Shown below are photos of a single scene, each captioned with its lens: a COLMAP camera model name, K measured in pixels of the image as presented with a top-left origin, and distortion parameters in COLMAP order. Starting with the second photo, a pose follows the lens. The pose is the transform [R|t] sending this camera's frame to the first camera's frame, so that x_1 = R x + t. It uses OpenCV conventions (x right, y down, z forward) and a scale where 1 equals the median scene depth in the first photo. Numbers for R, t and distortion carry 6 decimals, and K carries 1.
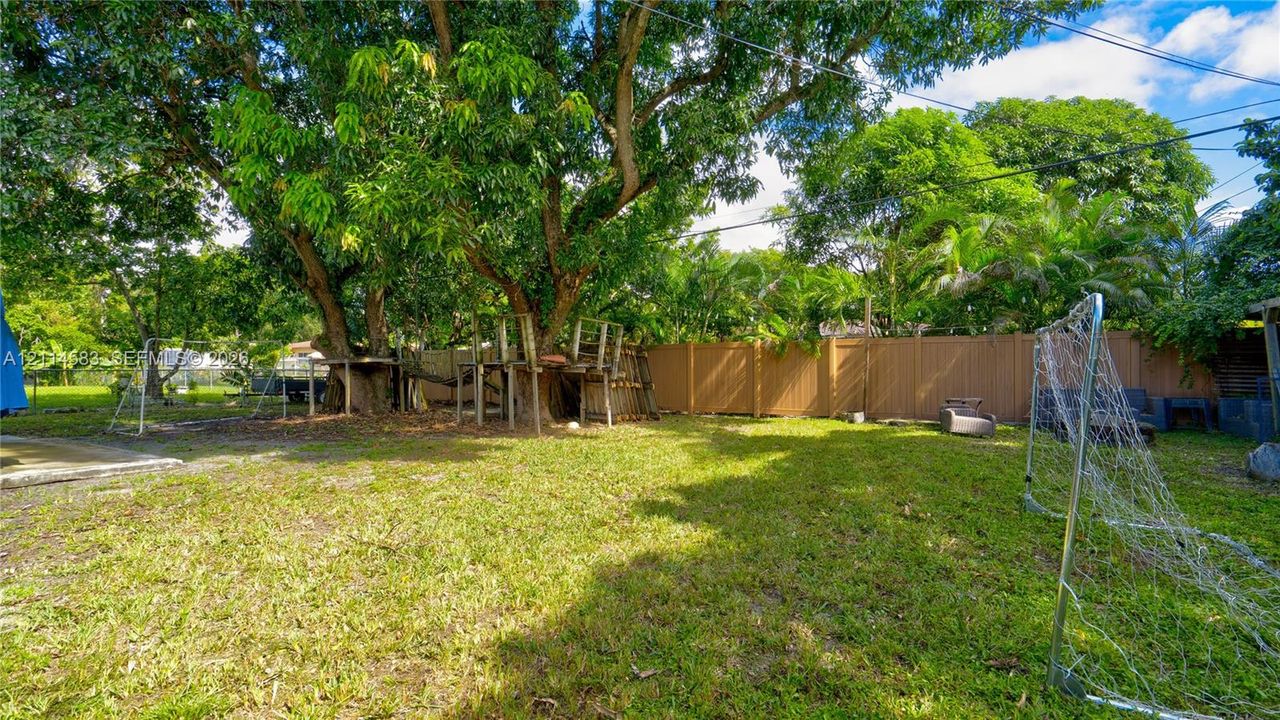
lens RADIAL K [[581.3, 0, 633.9], [0, 581.3, 361.2], [0, 0, 1]] dist [-0.009946, 0.003435]
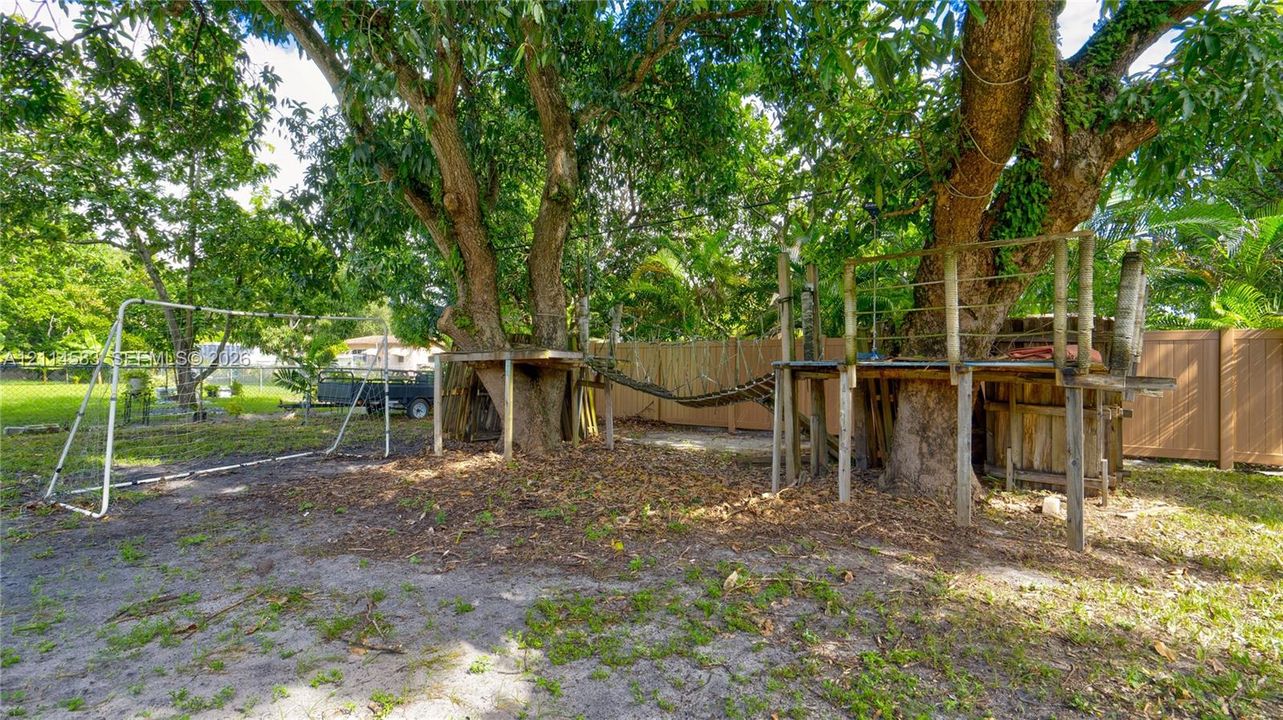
lens RADIAL K [[582.7, 0, 639.0], [0, 582.7, 357.6], [0, 0, 1]] dist [-0.009946, 0.003435]
pose [[0.998412, 0.010649, -0.055309, -0.360980], [-0.011087, 0.999910, -0.007620, 0.004078], [0.055223, 0.008221, 0.998440, 0.497387]]
